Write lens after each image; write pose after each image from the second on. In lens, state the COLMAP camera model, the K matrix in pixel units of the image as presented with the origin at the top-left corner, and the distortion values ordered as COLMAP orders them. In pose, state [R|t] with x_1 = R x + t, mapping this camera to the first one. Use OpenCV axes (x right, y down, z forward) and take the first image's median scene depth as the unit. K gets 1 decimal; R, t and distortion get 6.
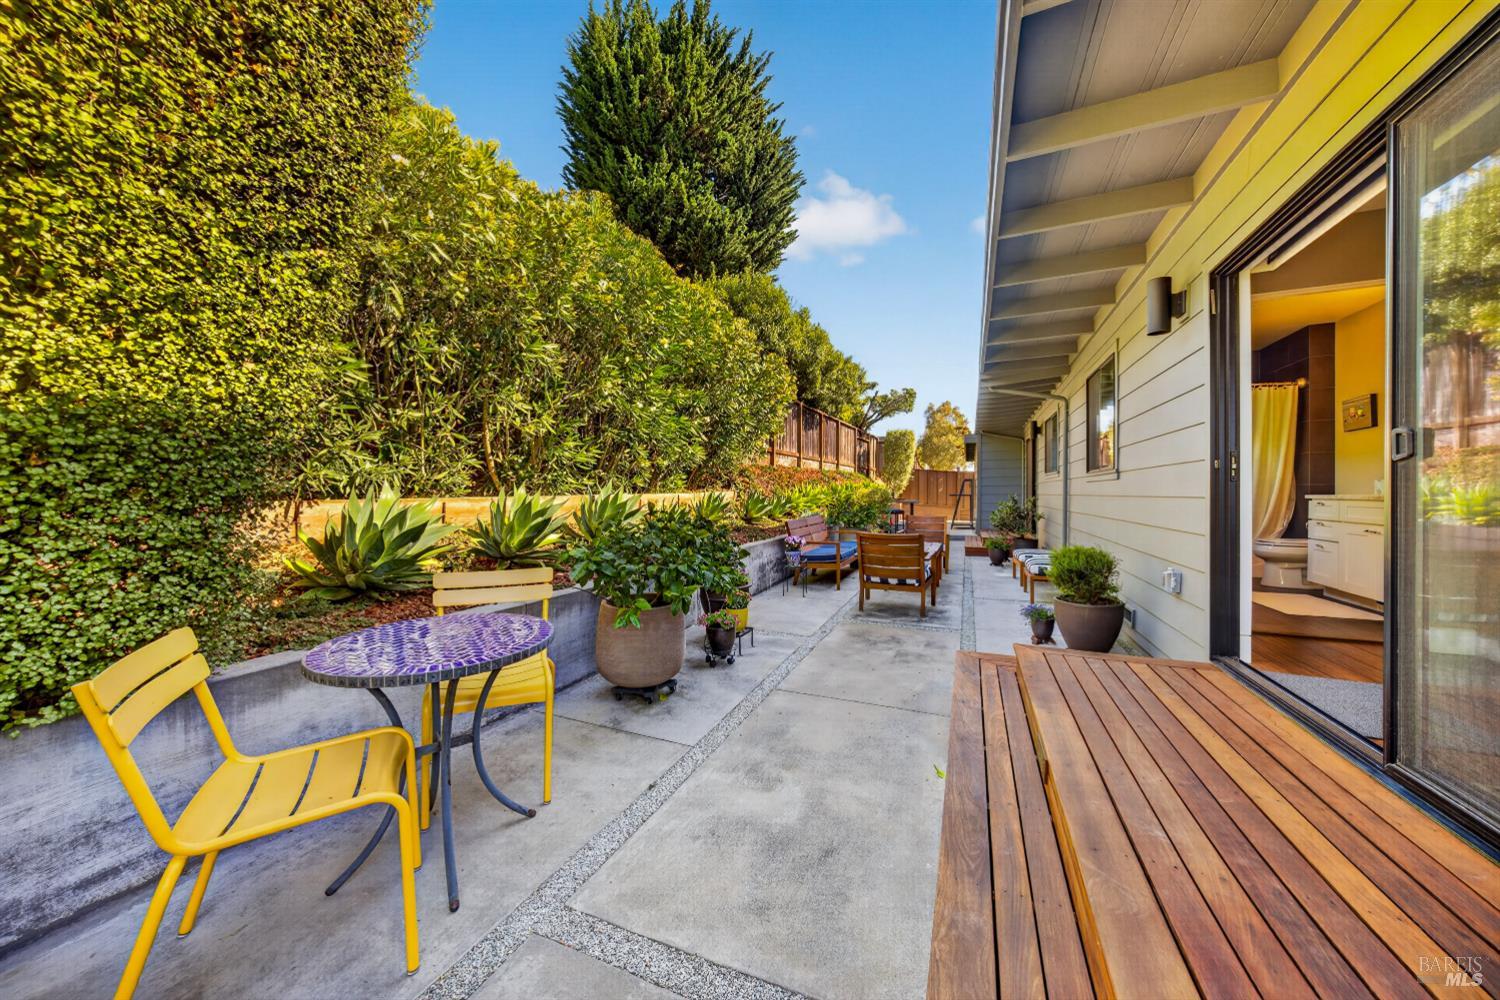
lens RADIAL K [[505.7, 0, 752.9], [0, 505.7, 500.7], [0, 0, 1]] dist [0.000961, 0.000886]
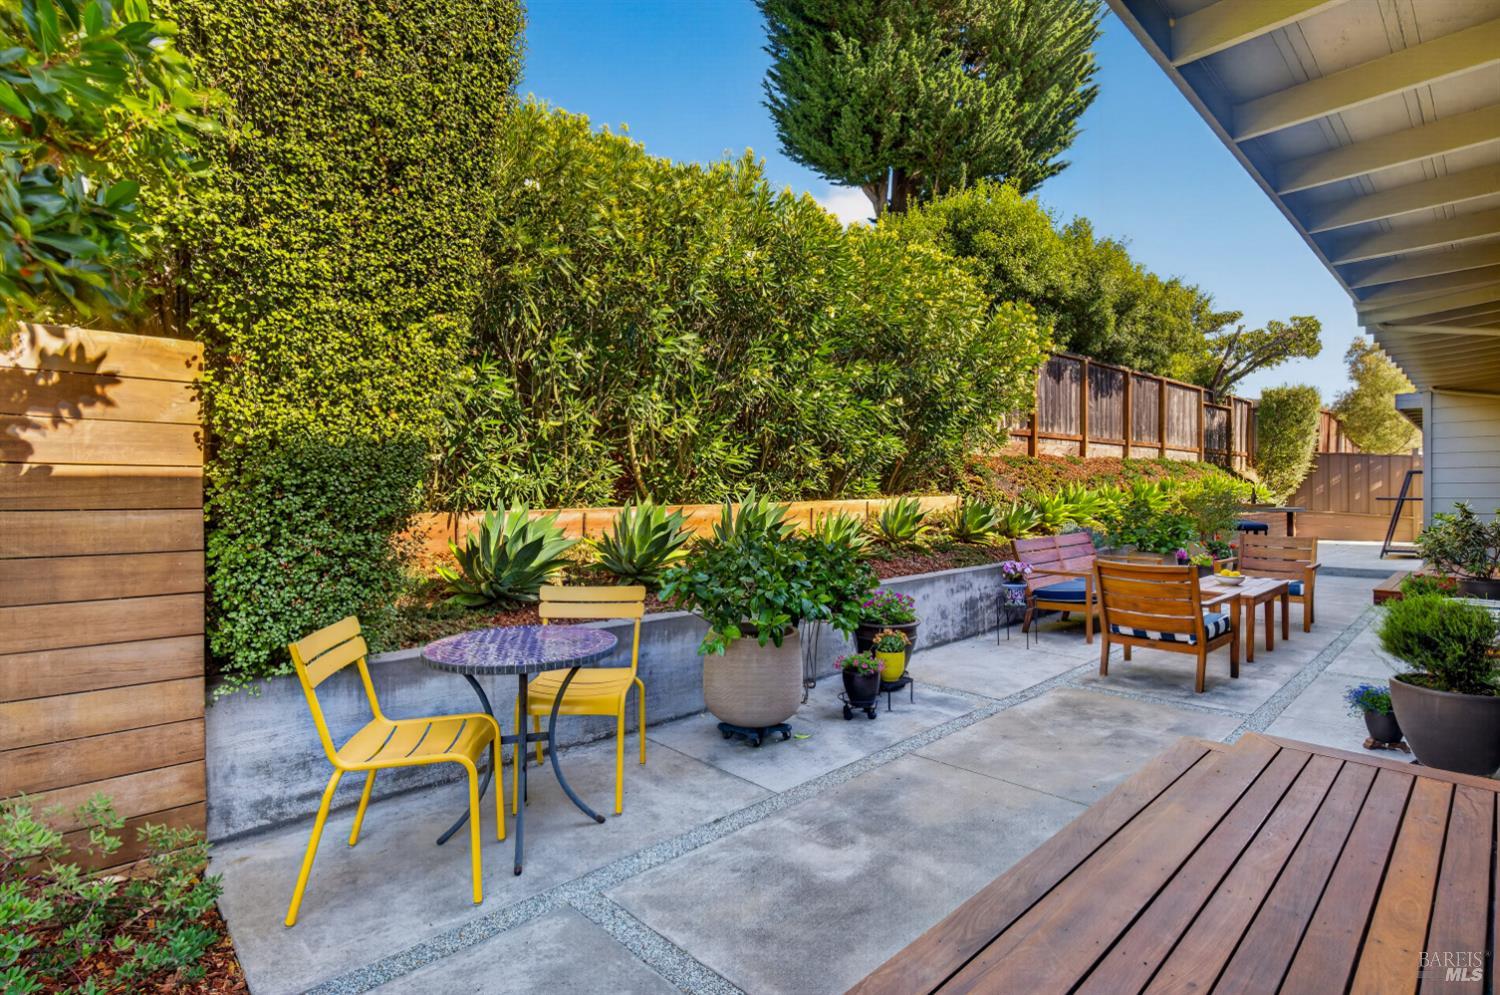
lens RADIAL K [[724.7, 0, 754.0], [0, 724.7, 497.6], [0, 0, 1]] dist [0.015199, -0.003051]
pose [[0.920471, 0.000642, -0.390810, 0.269274], [-0.002923, 0.999982, -0.005241, -0.024749], [0.390800, 0.005966, 0.920456, -0.159944]]
